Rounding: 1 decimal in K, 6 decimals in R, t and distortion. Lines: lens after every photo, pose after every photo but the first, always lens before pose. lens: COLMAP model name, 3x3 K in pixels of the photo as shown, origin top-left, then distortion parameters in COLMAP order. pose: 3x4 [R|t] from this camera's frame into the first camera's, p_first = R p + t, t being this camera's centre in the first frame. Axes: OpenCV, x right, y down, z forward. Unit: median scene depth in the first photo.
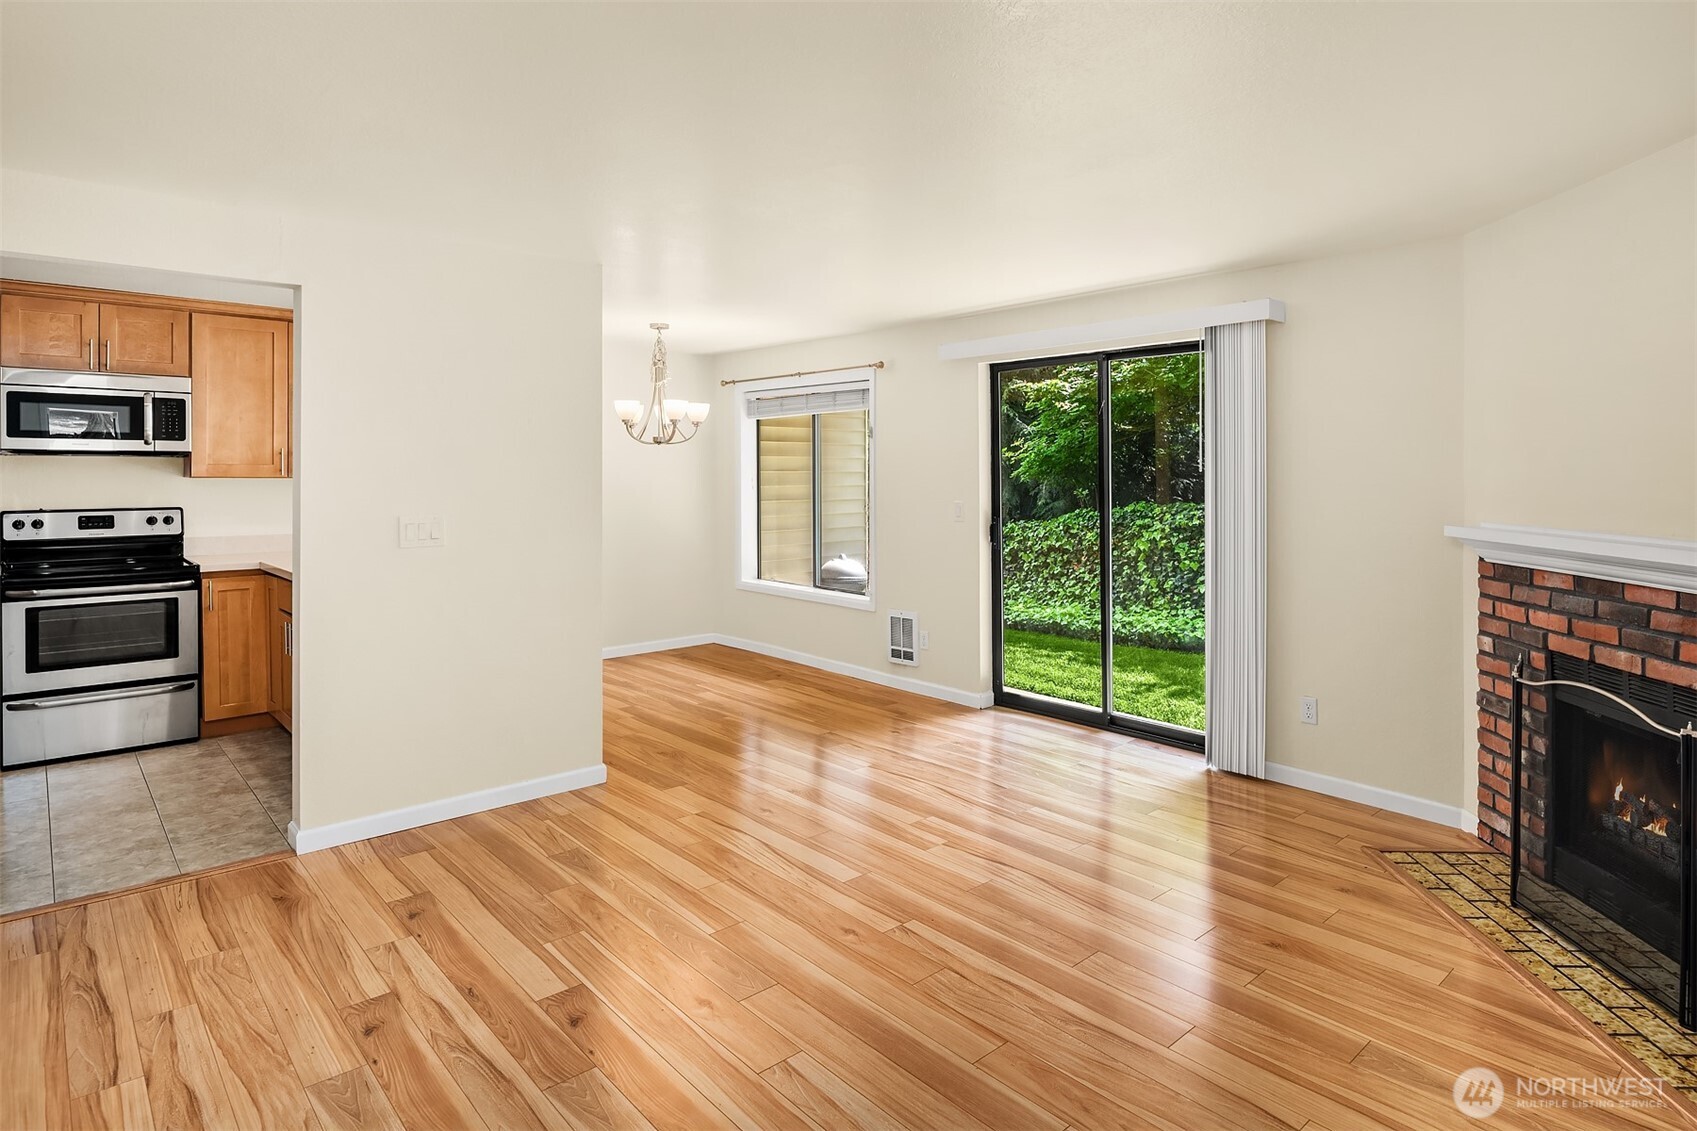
lens RADIAL K [[934.0, 0, 868.1], [0, 934.0, 487.1], [0, 0, 1]] dist [-0.008654, -0.004657]
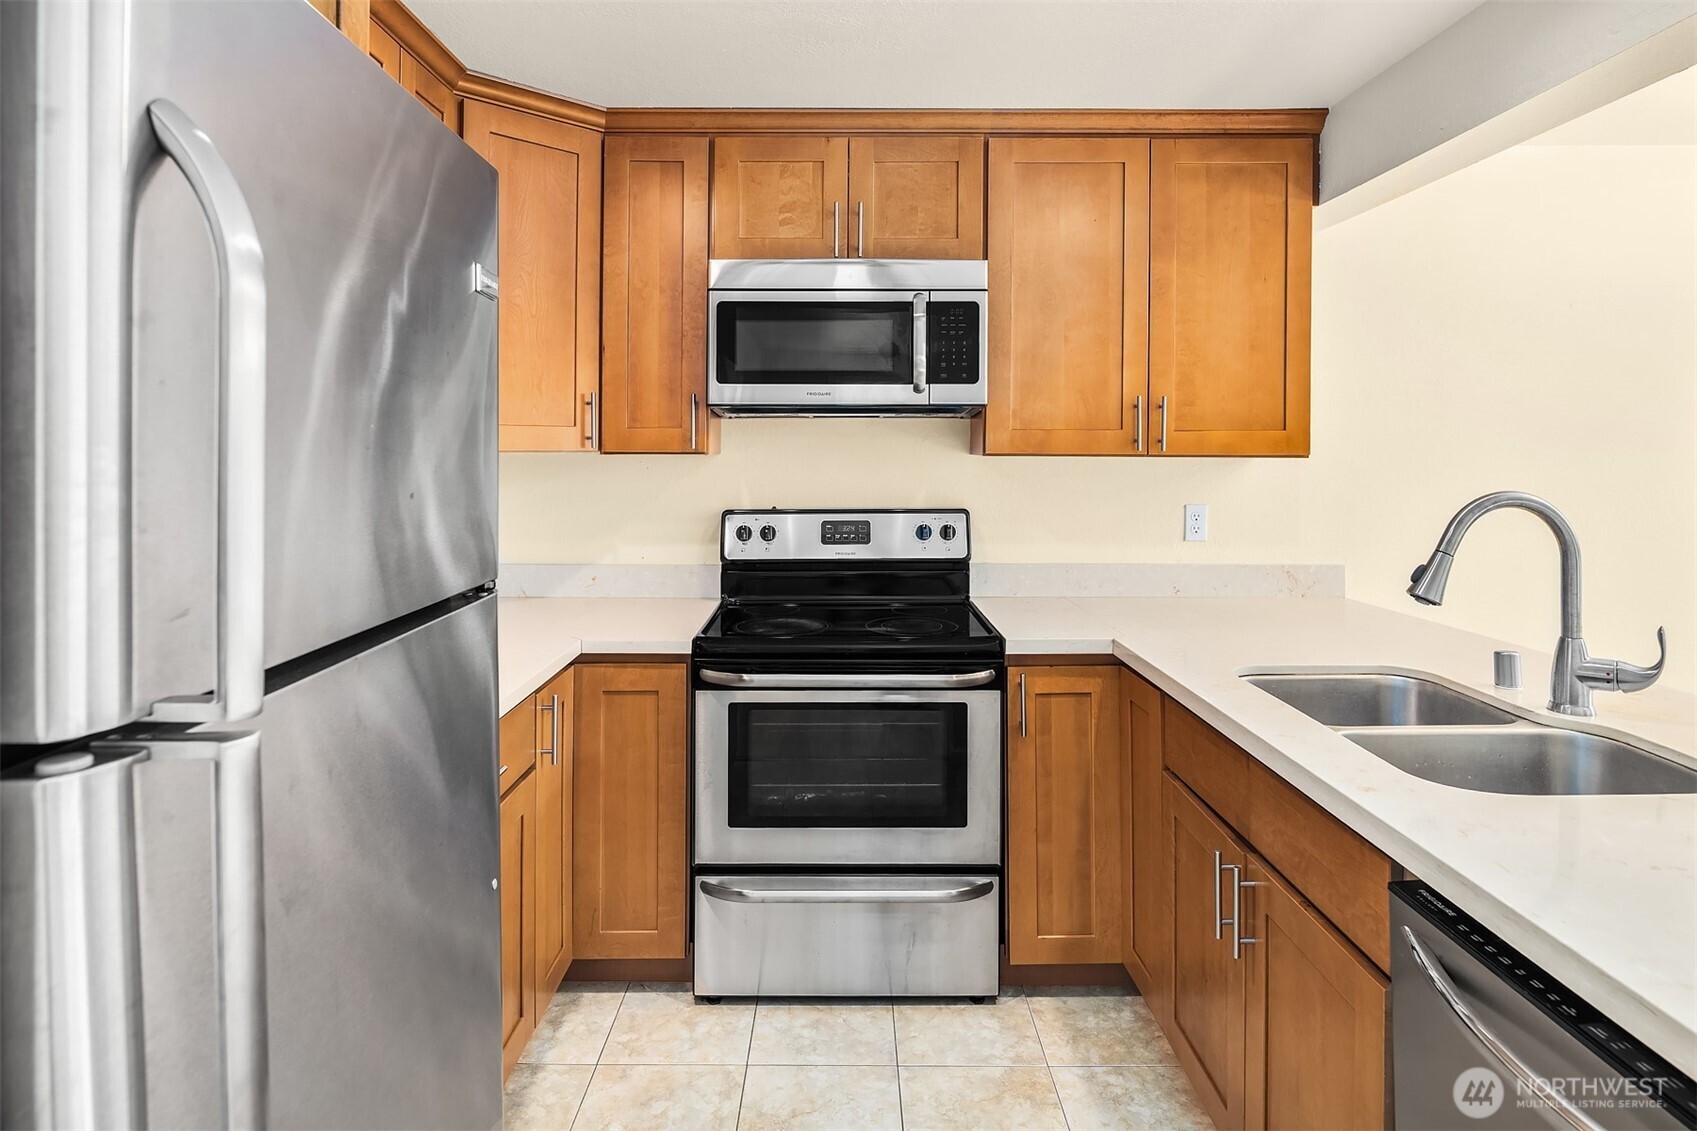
lens RADIAL K [[934.0, 0, 841.4], [0, 934.0, 462.6], [0, 0, 1]] dist [-0.008654, -0.004657]
pose [[0.738884, 0.006010, -0.673806, -0.457637], [-0.007273, 0.999973, 0.000944, -0.006347], [0.673793, 0.004203, 0.738908, 0.586487]]
